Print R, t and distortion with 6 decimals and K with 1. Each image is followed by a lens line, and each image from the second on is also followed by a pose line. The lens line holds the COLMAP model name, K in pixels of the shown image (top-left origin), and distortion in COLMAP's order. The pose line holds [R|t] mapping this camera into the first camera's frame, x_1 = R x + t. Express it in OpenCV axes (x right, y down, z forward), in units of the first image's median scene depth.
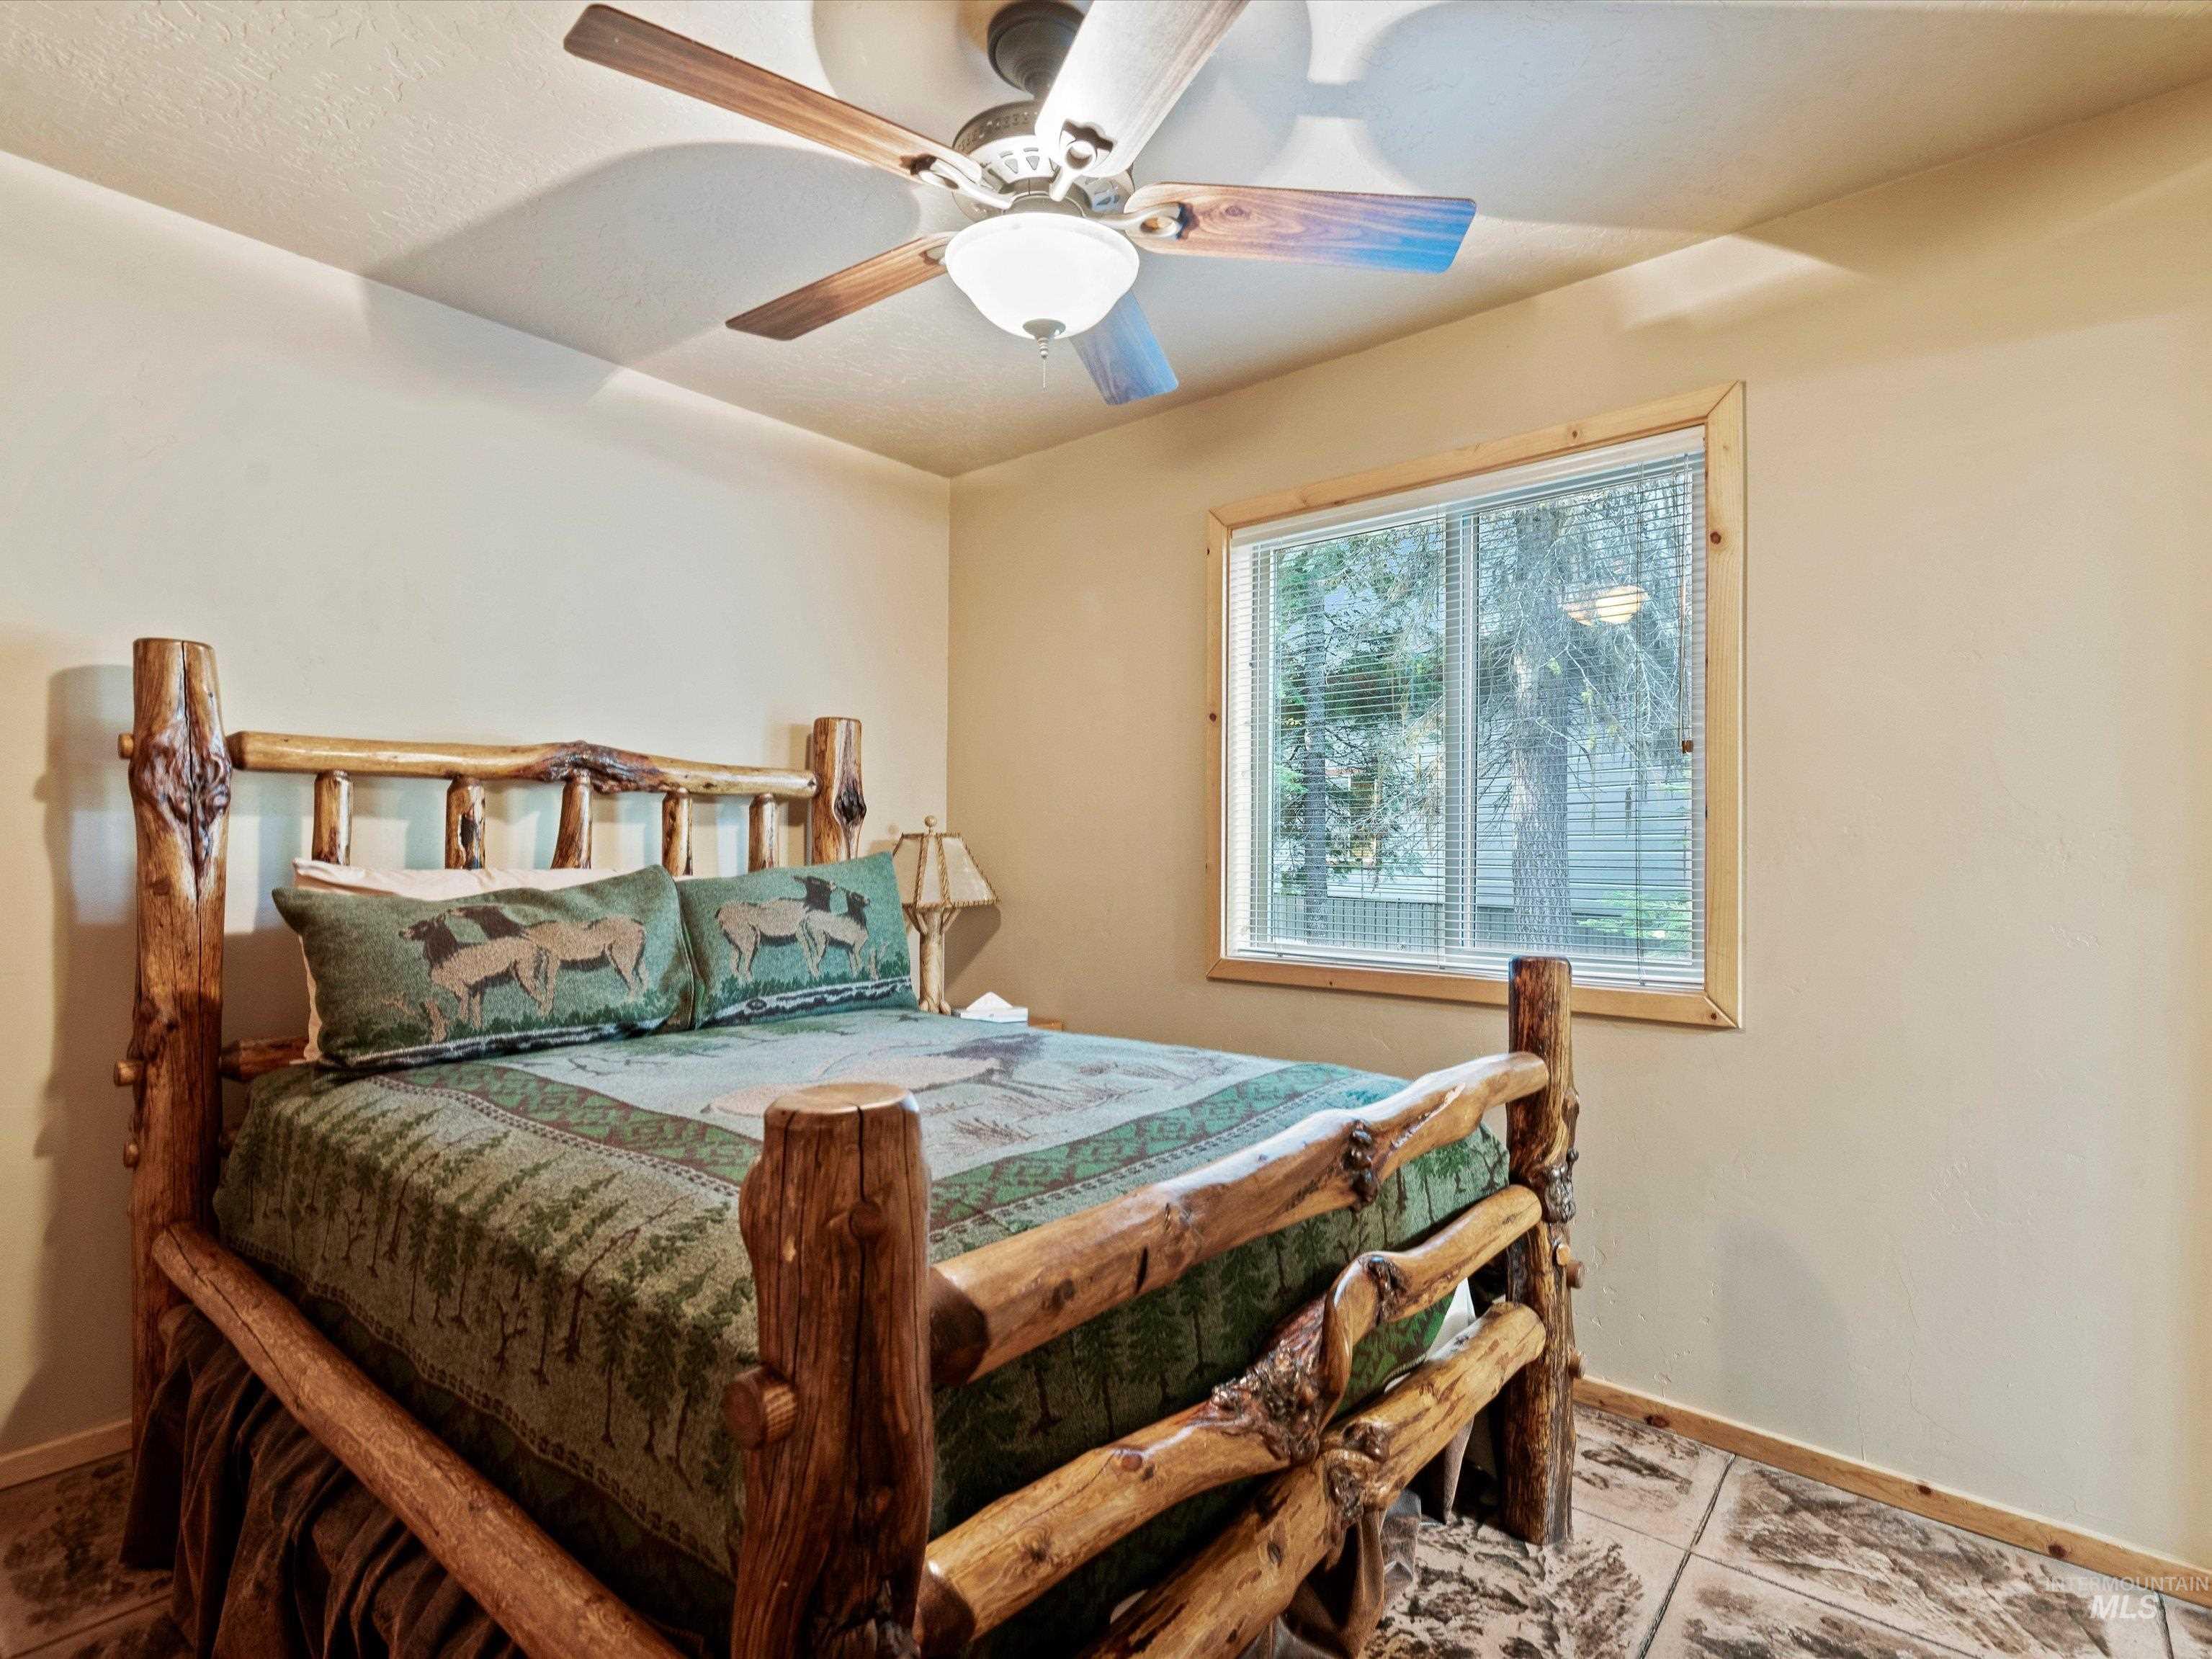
lens RADIAL K [[1097.1, 0, 1119.6], [0, 1097.1, 849.2], [0, 0, 1]] dist [0.003456, -0.001075]
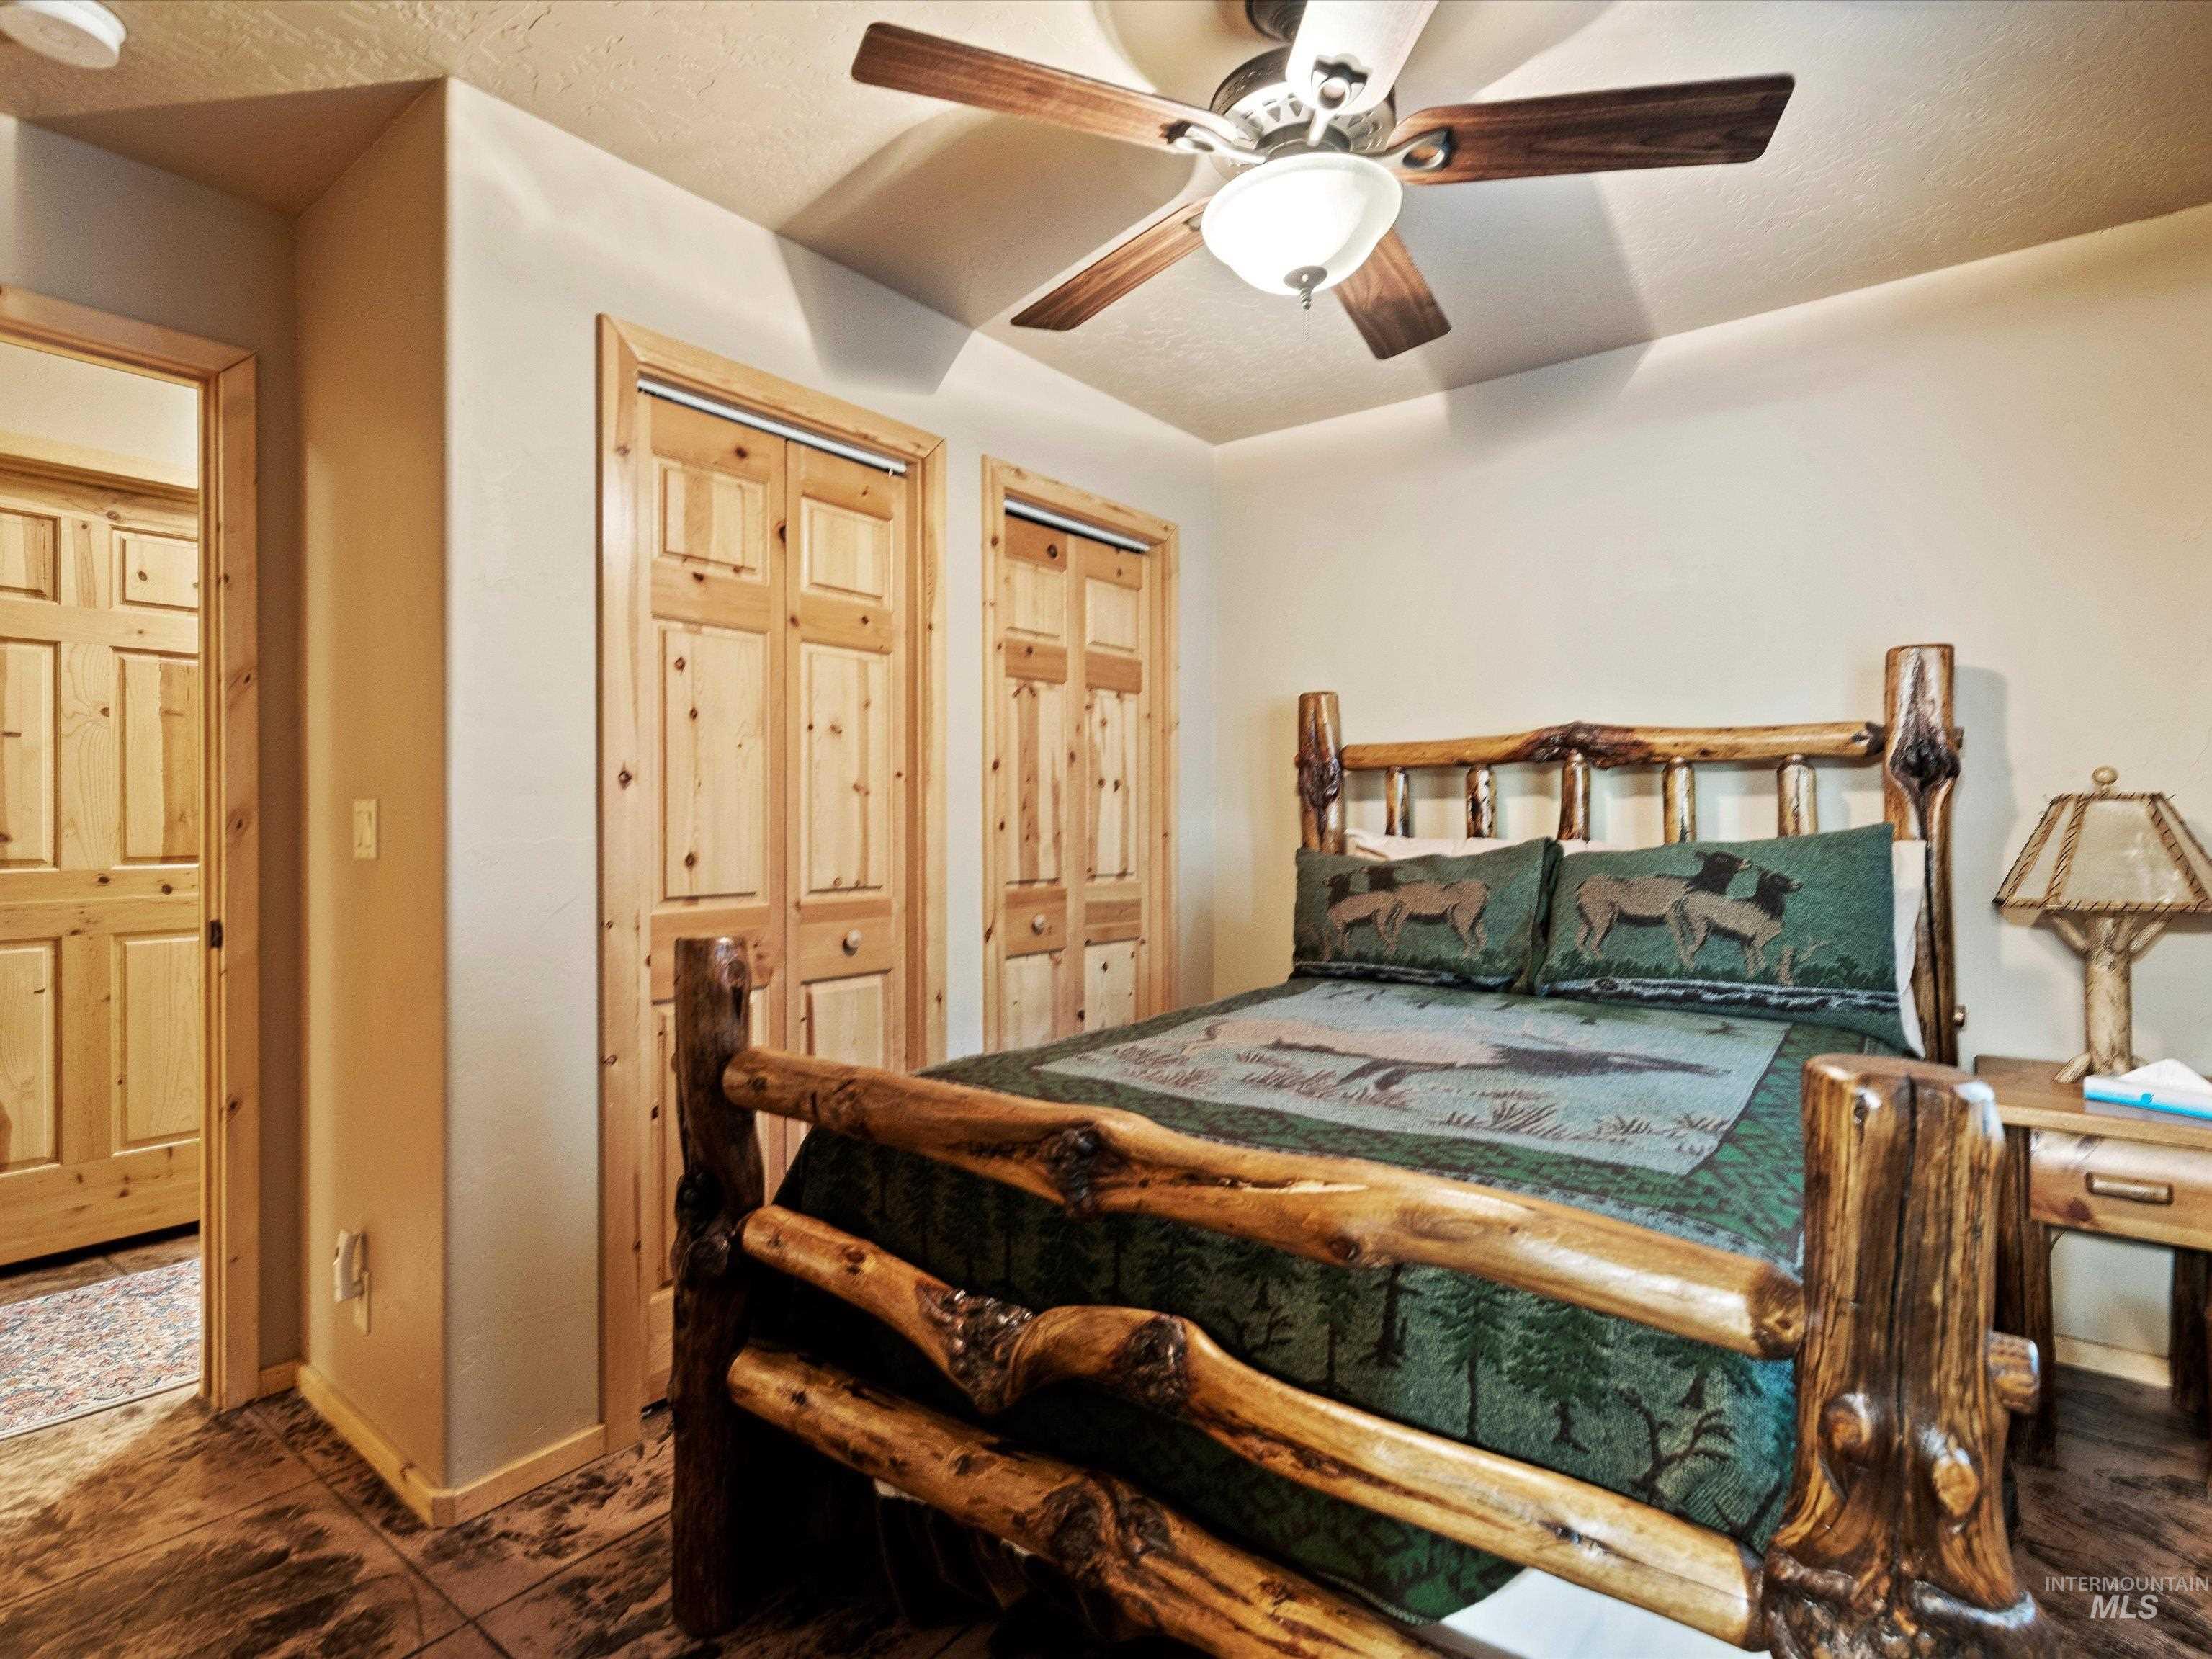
lens RADIAL K [[1097.1, 0, 1118.0], [0, 1097.1, 813.2], [0, 0, 1]] dist [0.003456, -0.001075]
pose [[0.036744, -0.013486, -0.999234, 0.596711], [0.003179, 0.999905, -0.013378, 0.004434], [0.999320, -0.002685, 0.036784, 0.534888]]
